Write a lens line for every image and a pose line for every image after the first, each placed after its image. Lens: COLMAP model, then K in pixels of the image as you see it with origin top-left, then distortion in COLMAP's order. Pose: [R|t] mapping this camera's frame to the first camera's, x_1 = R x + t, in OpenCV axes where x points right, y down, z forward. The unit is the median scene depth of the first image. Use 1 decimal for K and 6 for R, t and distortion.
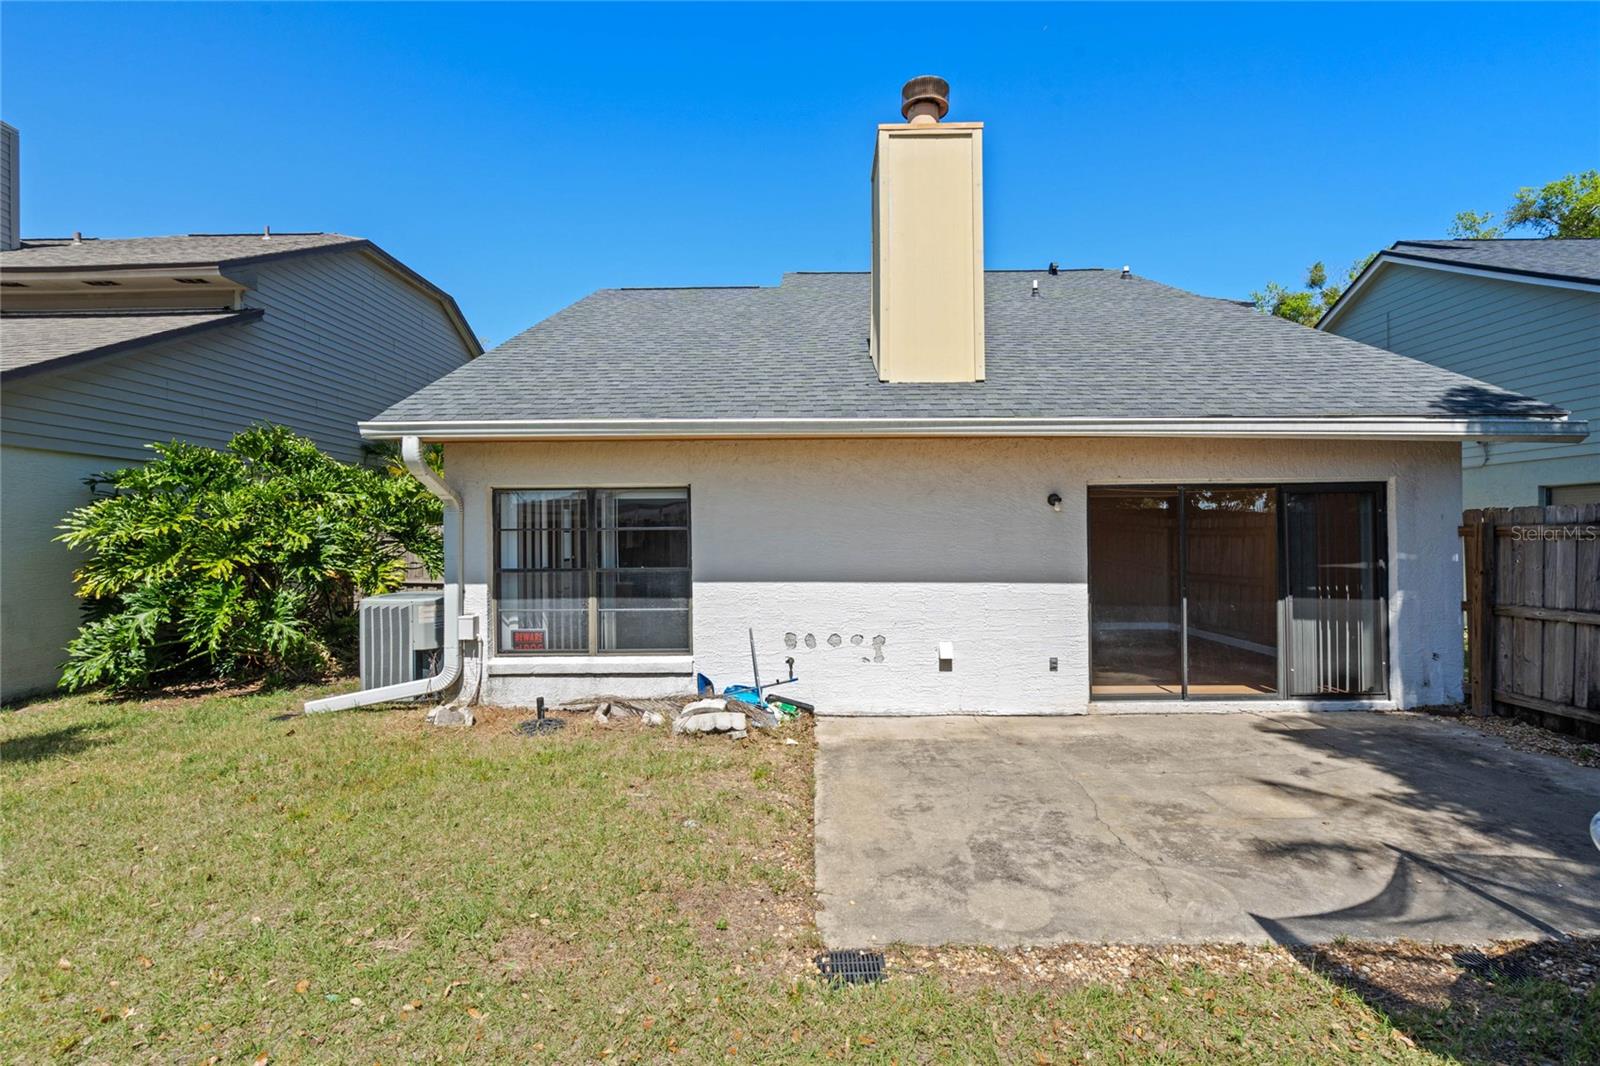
lens RADIAL K [[731.7, 0, 775.7], [0, 731.7, 529.7], [0, 0, 1]] dist [-0.004672, 0.002632]
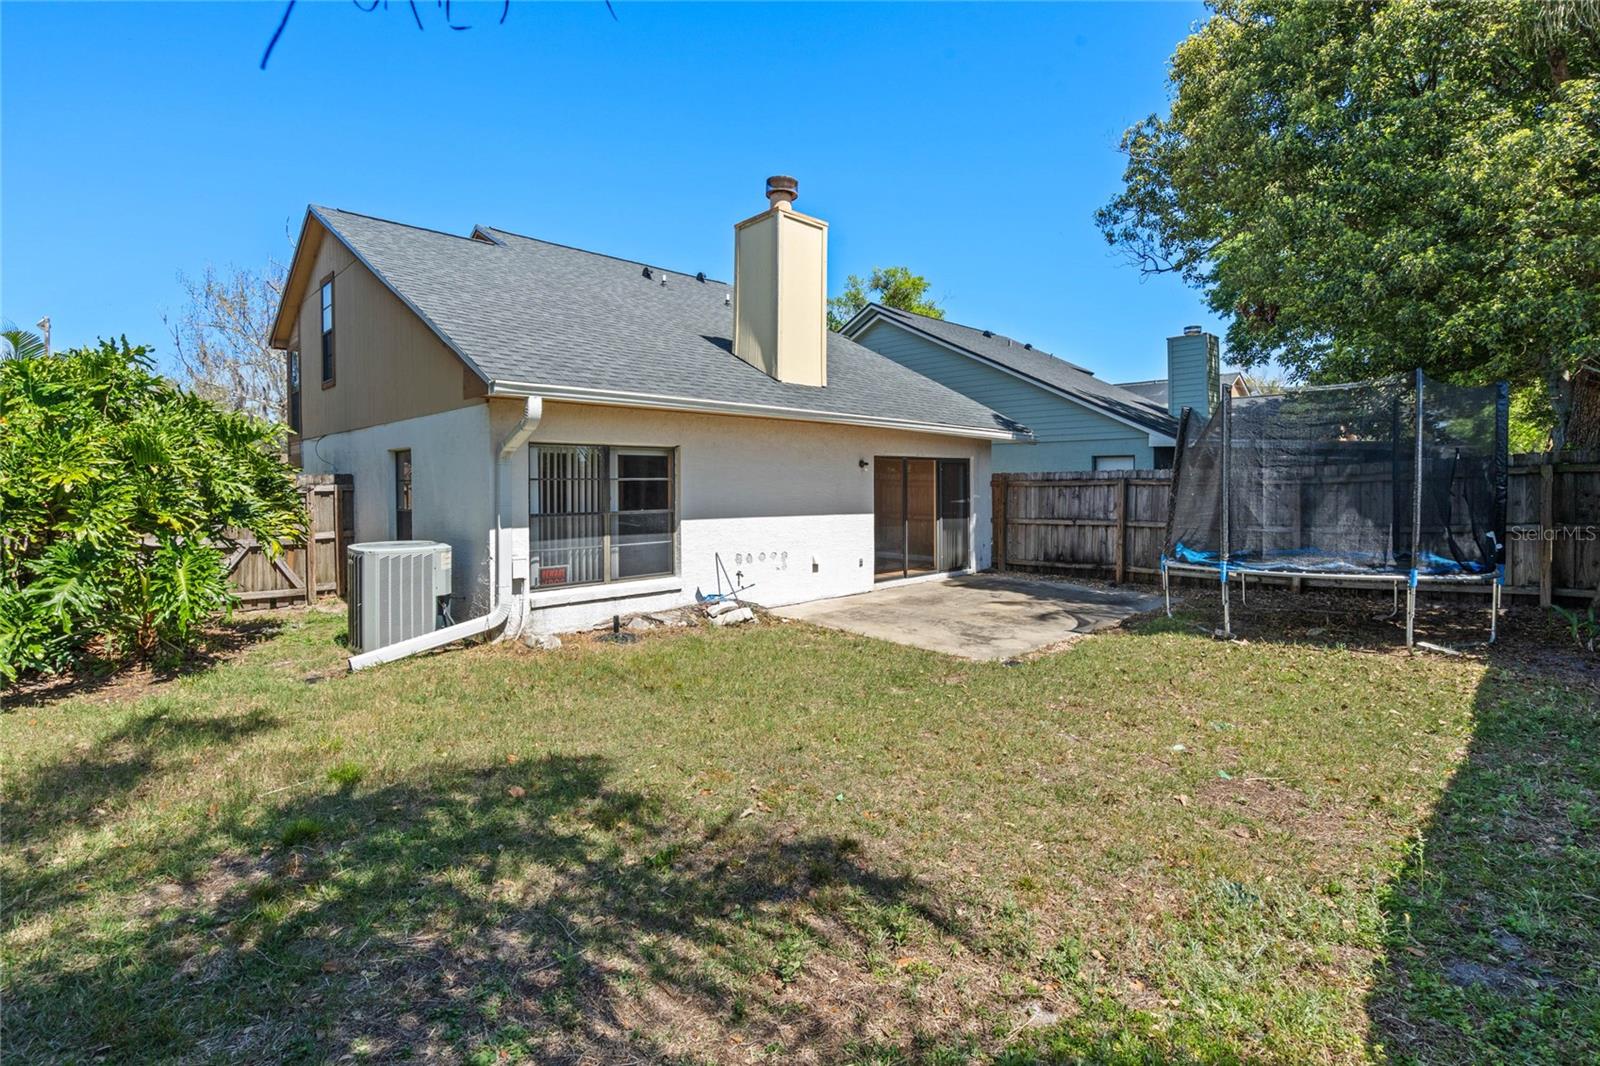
lens RADIAL K [[731.7, 0, 799.5], [0, 731.7, 490.1], [0, 0, 1]] dist [-0.004672, 0.002632]
pose [[0.710717, -0.002115, 0.703475, -0.891458], [-0.007720, 0.999912, 0.010805, 0.001500], [-0.703436, -0.013110, 0.710638, -0.085429]]
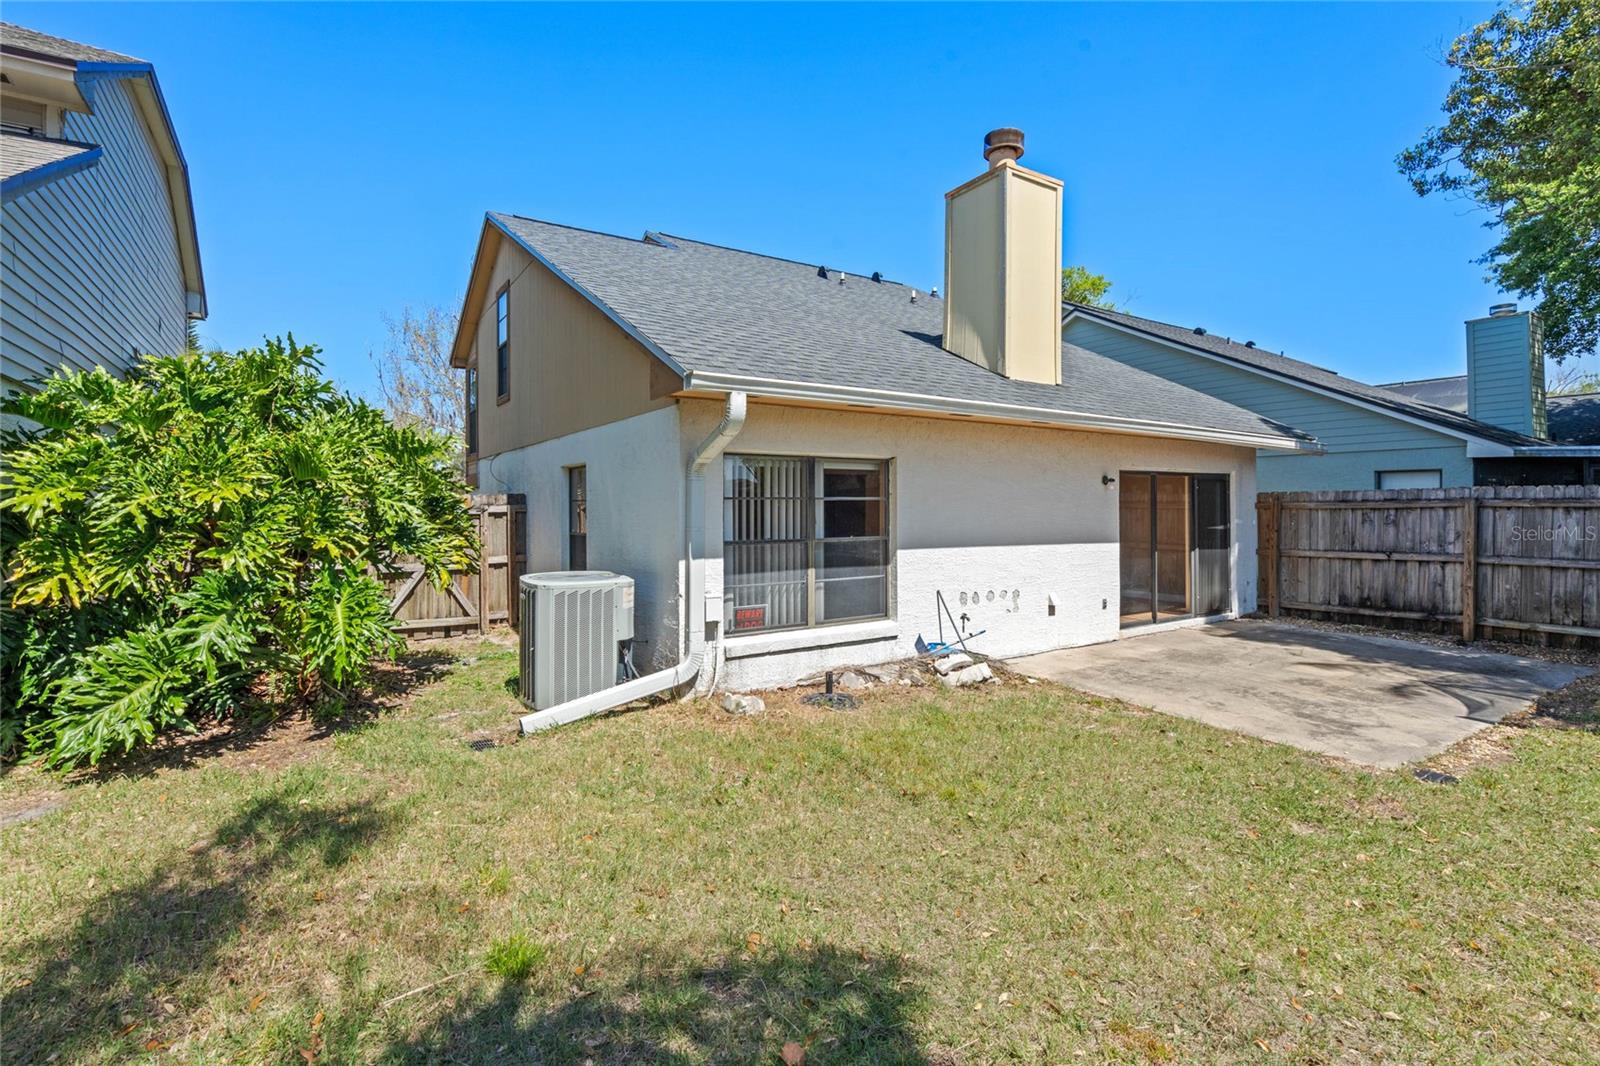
lens RADIAL K [[731.7, 0, 791.1], [0, 731.7, 501.8], [0, 0, 1]] dist [-0.004672, 0.002632]
pose [[0.836379, 0.008483, 0.548086, -0.824734], [-0.008730, 0.999960, -0.002154, 0.006011], [-0.548082, -0.002983, 0.836419, 0.200109]]
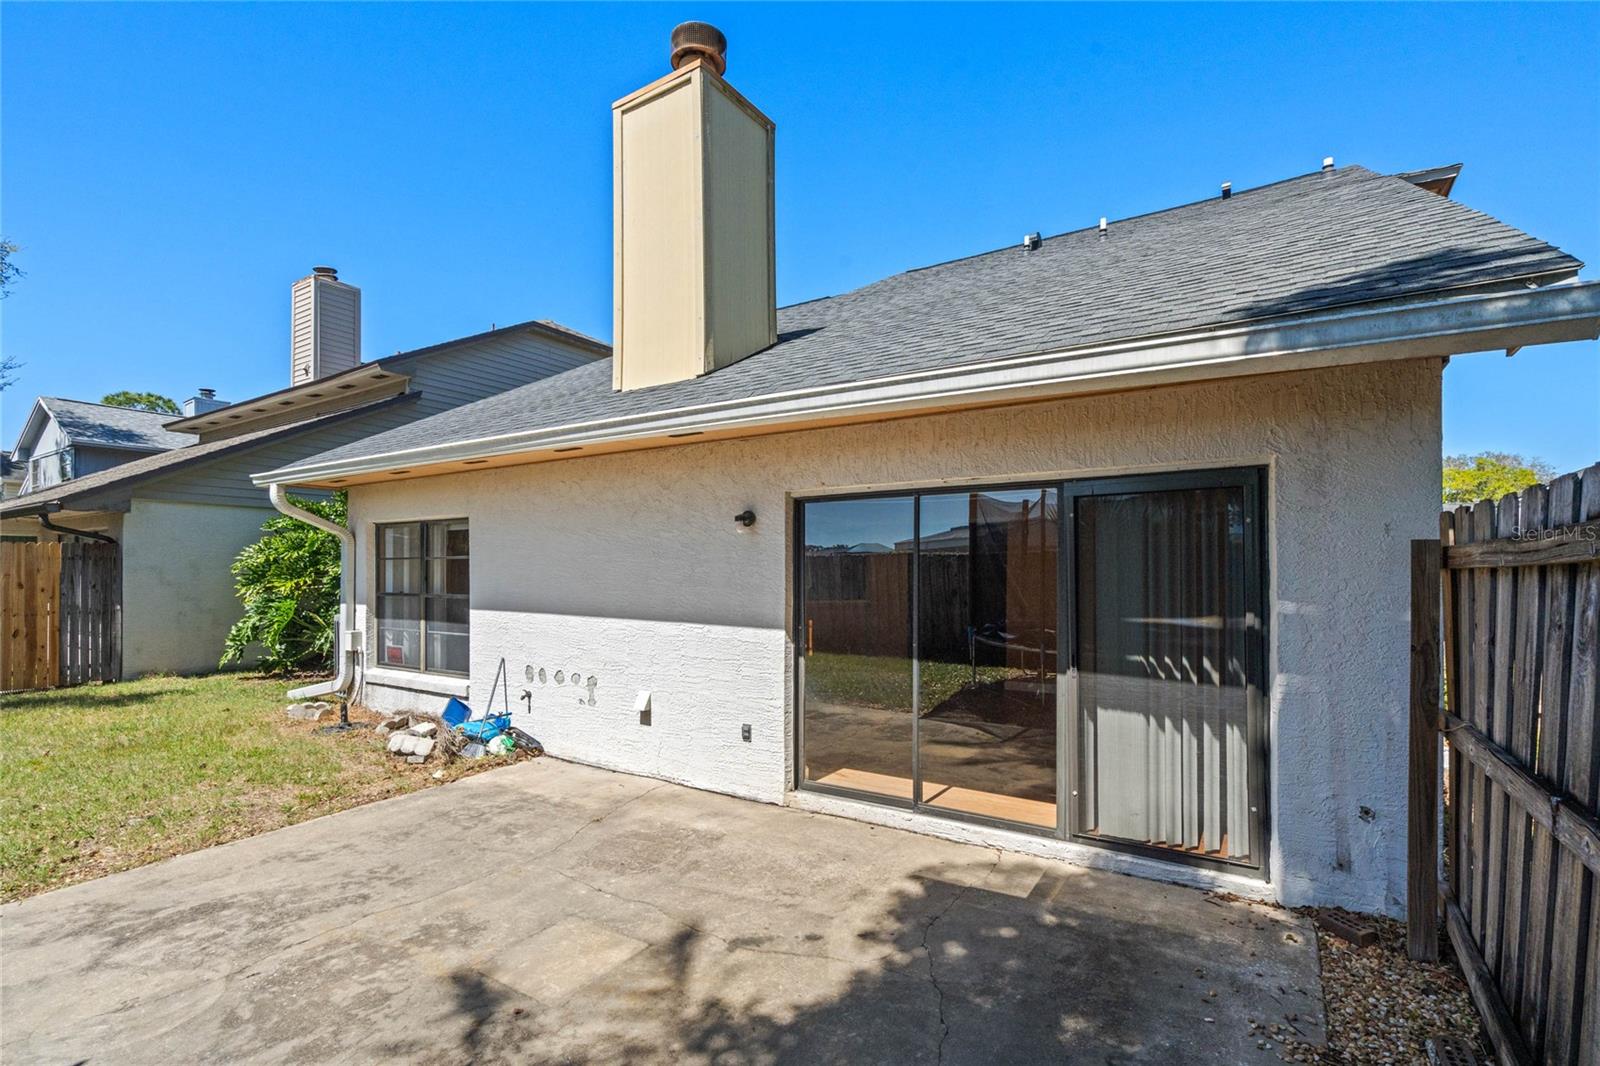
lens RADIAL K [[731.7, 0, 805.3], [0, 731.7, 564.6], [0, 0, 1]] dist [-0.004672, 0.002632]
pose [[0.847351, 0.002690, -0.531026, 0.838175], [-0.001028, 0.999994, 0.003425, 0.004525], [0.531032, -0.002356, 0.847349, 0.379135]]
